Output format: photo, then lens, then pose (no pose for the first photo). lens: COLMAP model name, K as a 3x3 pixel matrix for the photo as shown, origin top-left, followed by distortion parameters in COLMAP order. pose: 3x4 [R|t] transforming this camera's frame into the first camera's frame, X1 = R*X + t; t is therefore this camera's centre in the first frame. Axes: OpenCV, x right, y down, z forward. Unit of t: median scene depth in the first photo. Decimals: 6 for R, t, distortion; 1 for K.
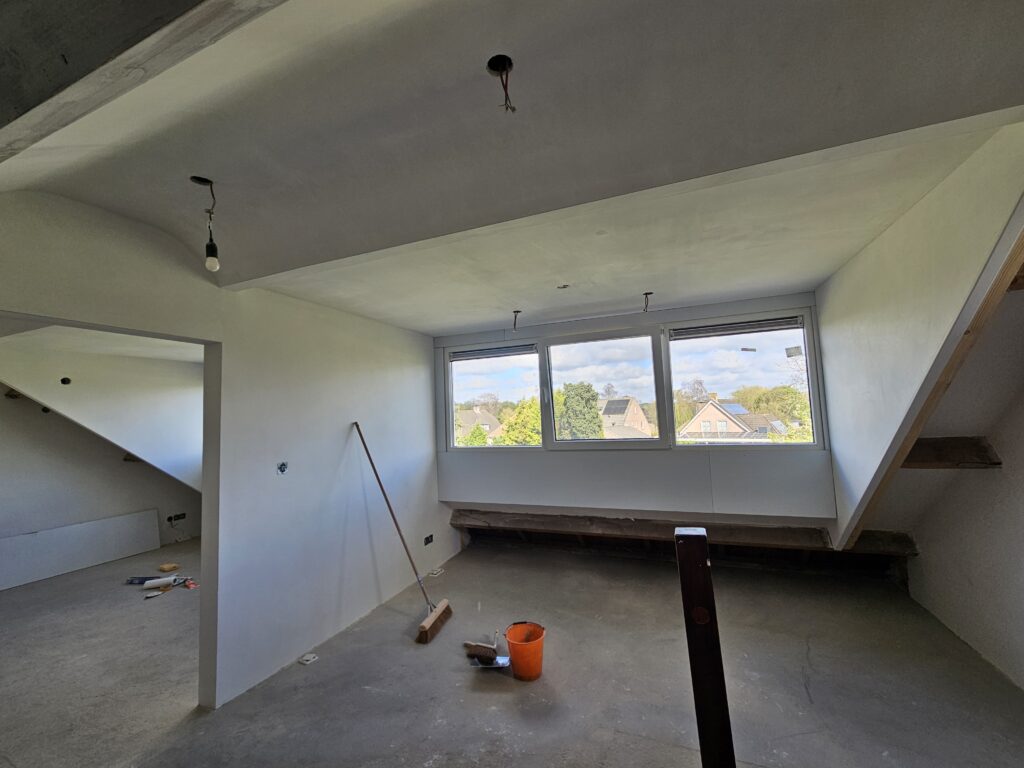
lens RADIAL K [[420.5, 0, 507.2], [0, 420.5, 383.5], [0, 0, 1]] dist [-0.002245, 0.002454]
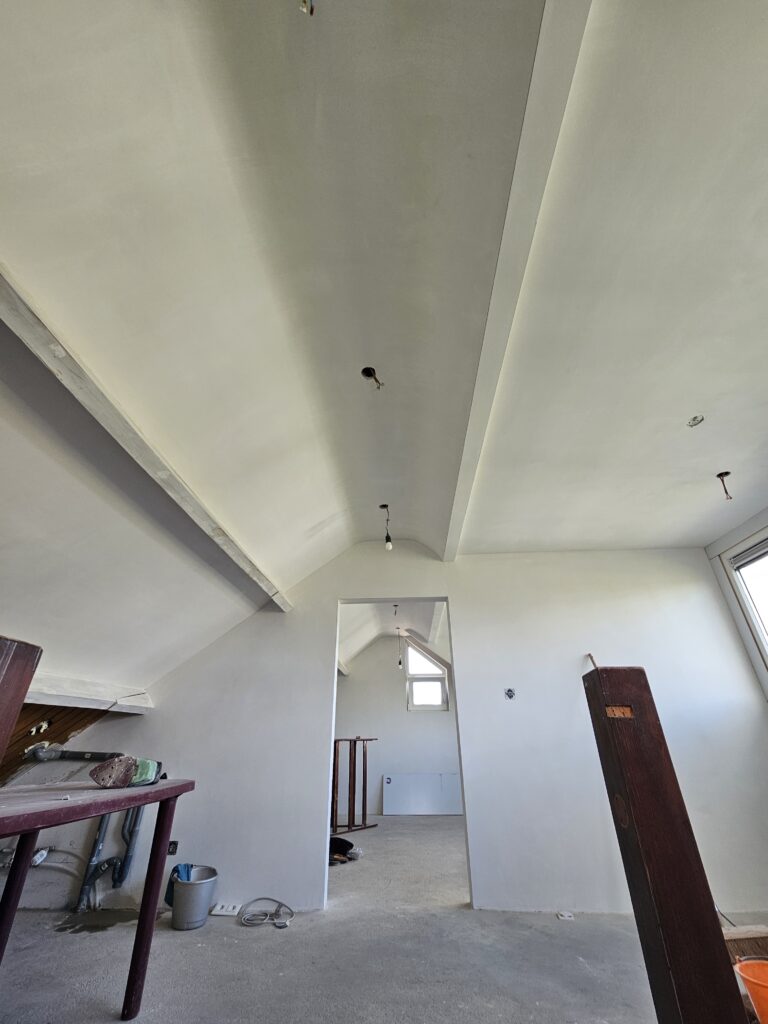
lens RADIAL K [[420.5, 0, 386.6], [0, 420.5, 513.3], [0, 0, 1]] dist [-0.002245, 0.002454]
pose [[0.341380, -0.418097, -0.841816, 0.549167], [0.068898, 0.904342, -0.421211, 0.218908], [0.937397, 0.085793, 0.337531, 0.245449]]
